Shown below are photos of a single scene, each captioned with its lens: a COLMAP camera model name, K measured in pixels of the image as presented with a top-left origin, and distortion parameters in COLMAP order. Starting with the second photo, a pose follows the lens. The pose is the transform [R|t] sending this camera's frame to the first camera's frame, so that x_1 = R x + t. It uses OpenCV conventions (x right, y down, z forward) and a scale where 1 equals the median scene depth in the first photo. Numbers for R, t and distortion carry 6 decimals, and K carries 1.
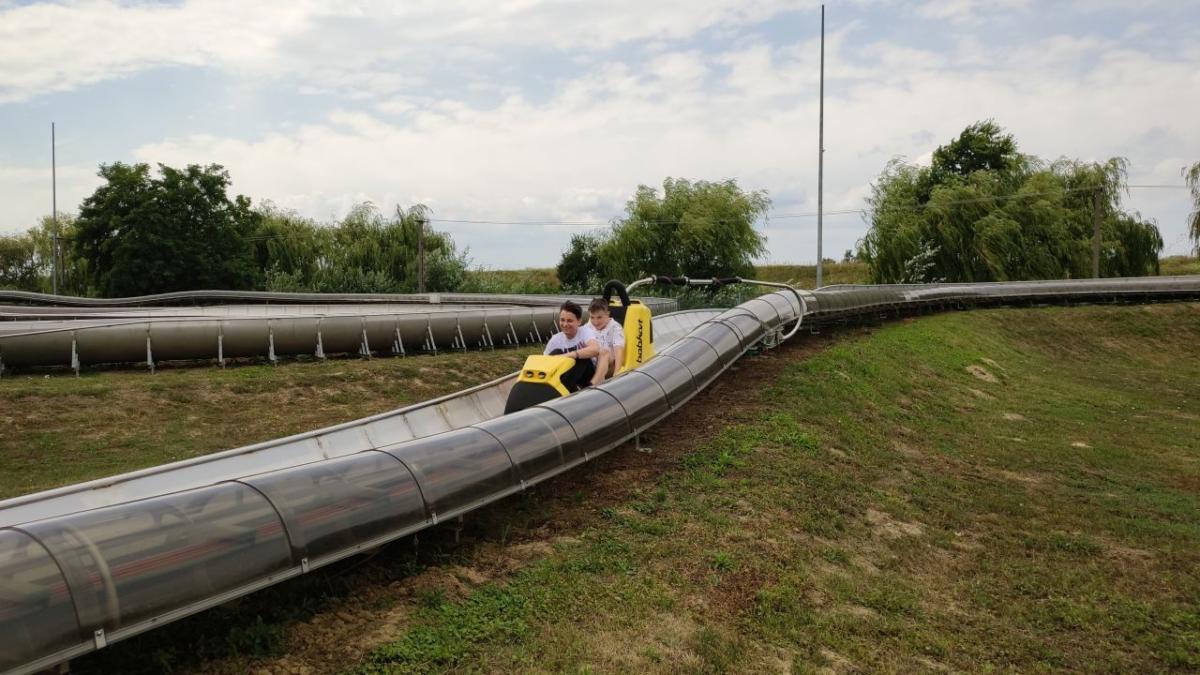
lens RADIAL K [[909.2, 0, 607.5], [0, 909.2, 342.3], [0, 0, 1]] dist [0.080290, -0.144340]
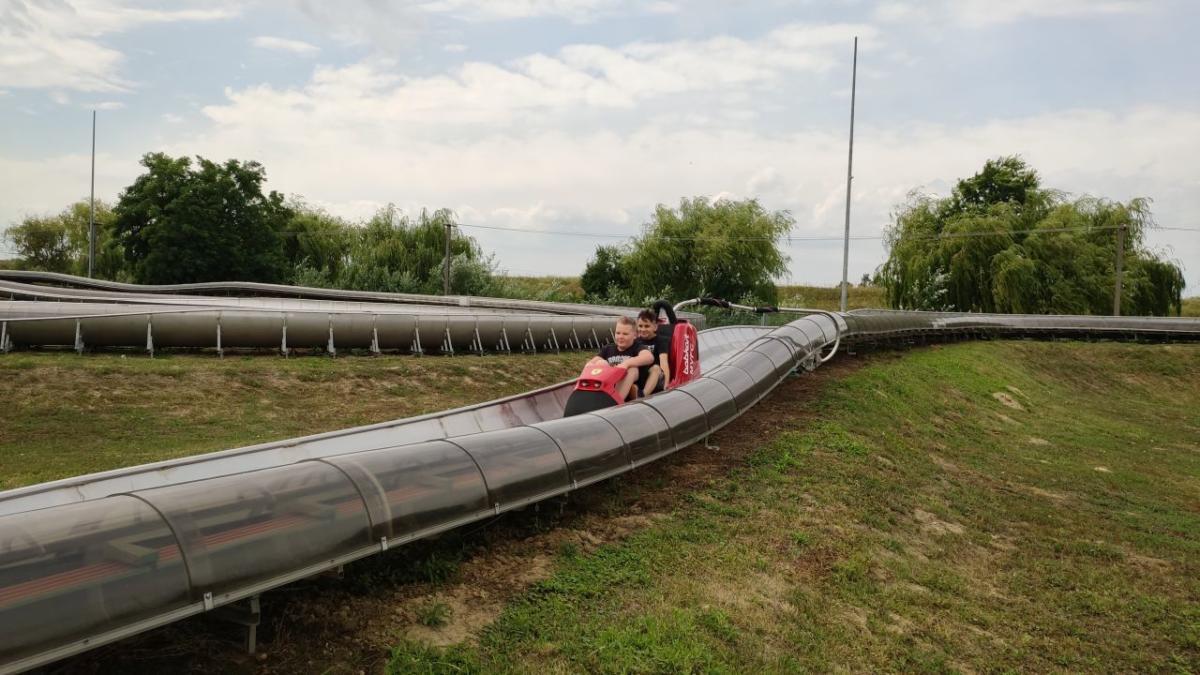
lens RADIAL K [[912.3, 0, 600.0], [0, 912.3, 337.5], [0, 0, 1]] dist [0.075830, -0.138001]
pose [[0.998397, 0.052720, -0.020589, -0.037609], [-0.053071, 0.998447, -0.016934, 0.004344], [0.019665, 0.018000, 0.999645, -0.059486]]
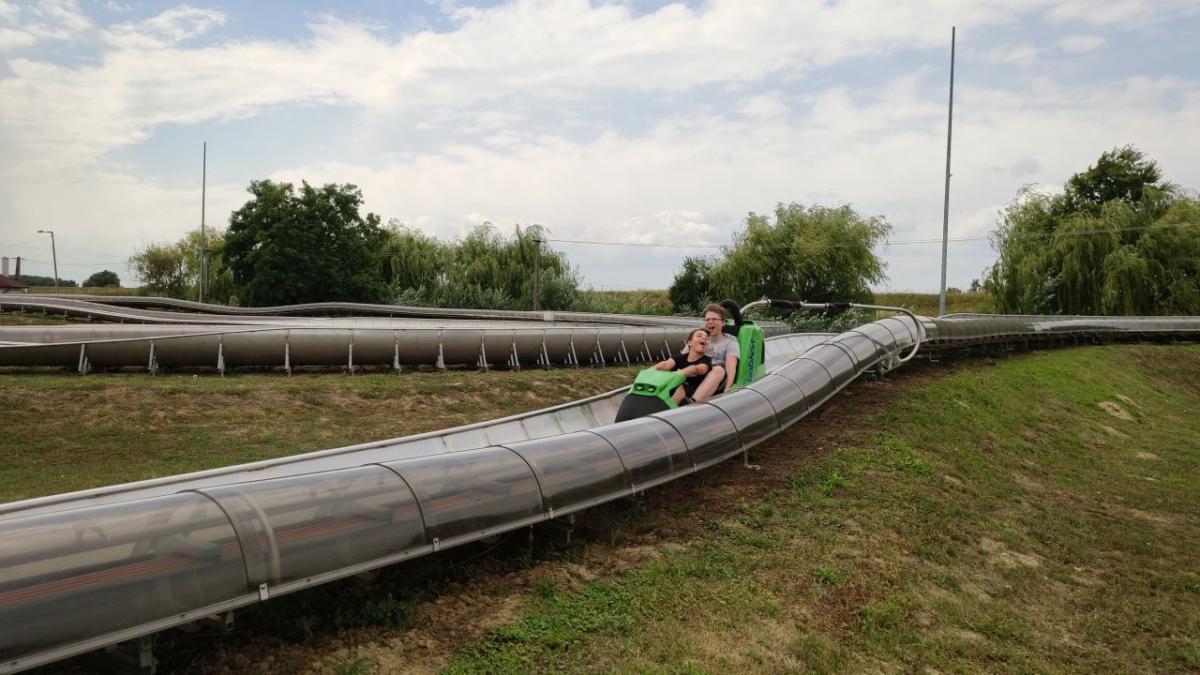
lens RADIAL K [[912.3, 0, 600.0], [0, 912.3, 337.5], [0, 0, 1]] dist [0.075830, -0.138001]
pose [[0.991163, 0.032641, -0.128572, -0.000548], [-0.036443, 0.998962, -0.027325, 0.004073], [0.127546, 0.031769, 0.991324, -0.015050]]
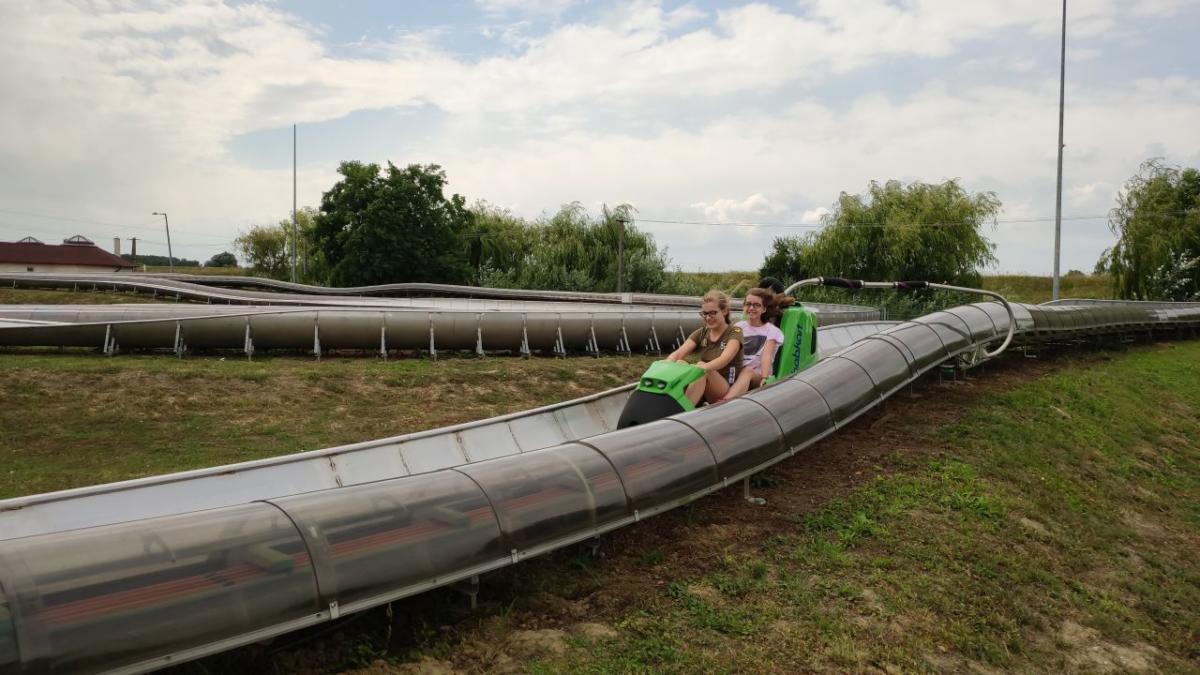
lens RADIAL K [[909.9, 0, 596.5], [0, 909.9, 337.1], [0, 0, 1]] dist [0.074709, -0.104076]
pose [[0.970362, 0.046732, -0.237096, 0.039562], [-0.048836, 0.998802, -0.003006, -0.004828], [0.236672, 0.014496, 0.971482, 0.097410]]
